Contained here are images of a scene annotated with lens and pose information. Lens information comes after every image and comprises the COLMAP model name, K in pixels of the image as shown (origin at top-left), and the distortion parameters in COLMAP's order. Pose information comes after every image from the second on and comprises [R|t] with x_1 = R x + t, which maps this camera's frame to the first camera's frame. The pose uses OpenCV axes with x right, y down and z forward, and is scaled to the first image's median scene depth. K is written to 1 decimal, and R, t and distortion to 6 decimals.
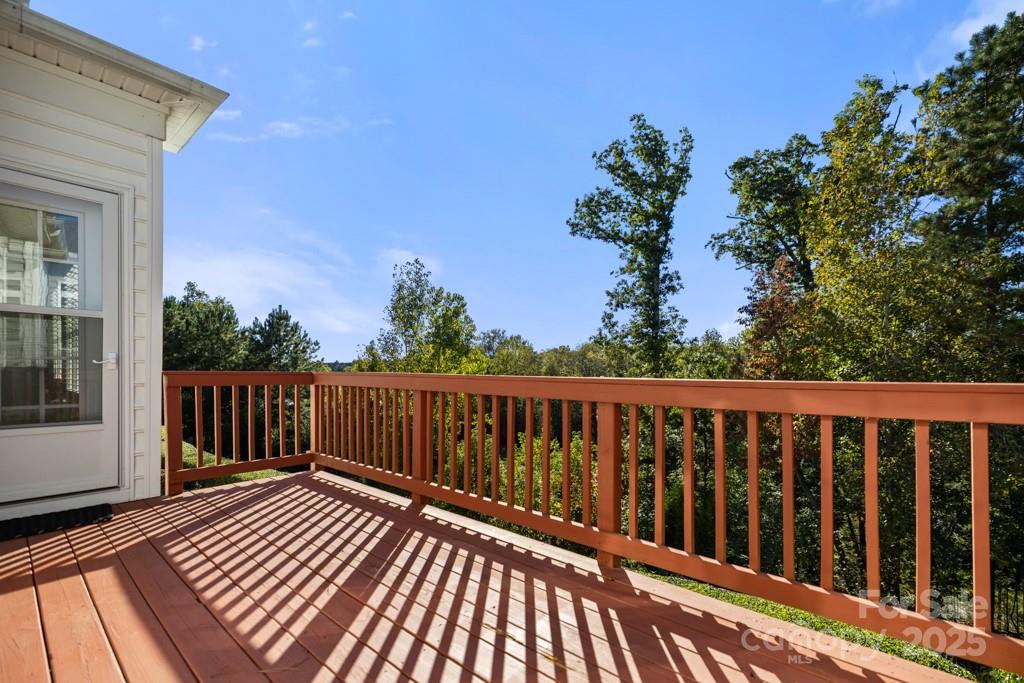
lens RADIAL K [[438.2, 0, 516.1], [0, 438.2, 371.1], [0, 0, 1]] dist [0.011265, 0.000320]
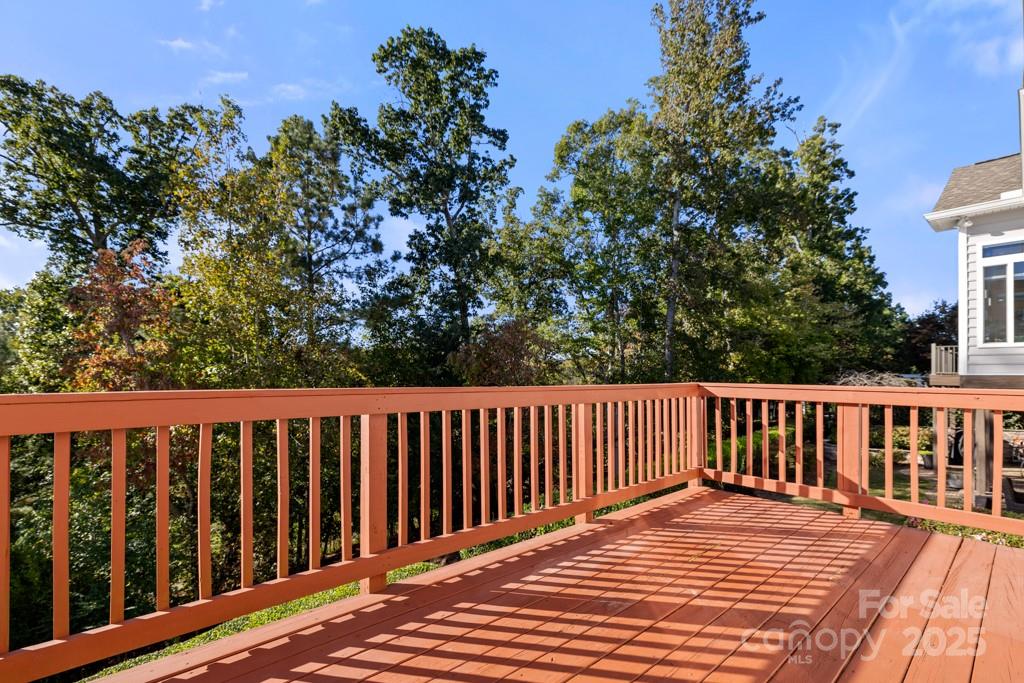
lens RADIAL K [[465.2, 0, 506.4], [0, 465.2, 367.0], [0, 0, 1]] dist [0.002211, 0.000552]
pose [[0.145248, 0.010710, 0.989337, -0.223232], [0.001859, 0.999937, -0.011098, -0.002461], [-0.989394, 0.003452, 0.145219, 0.187535]]
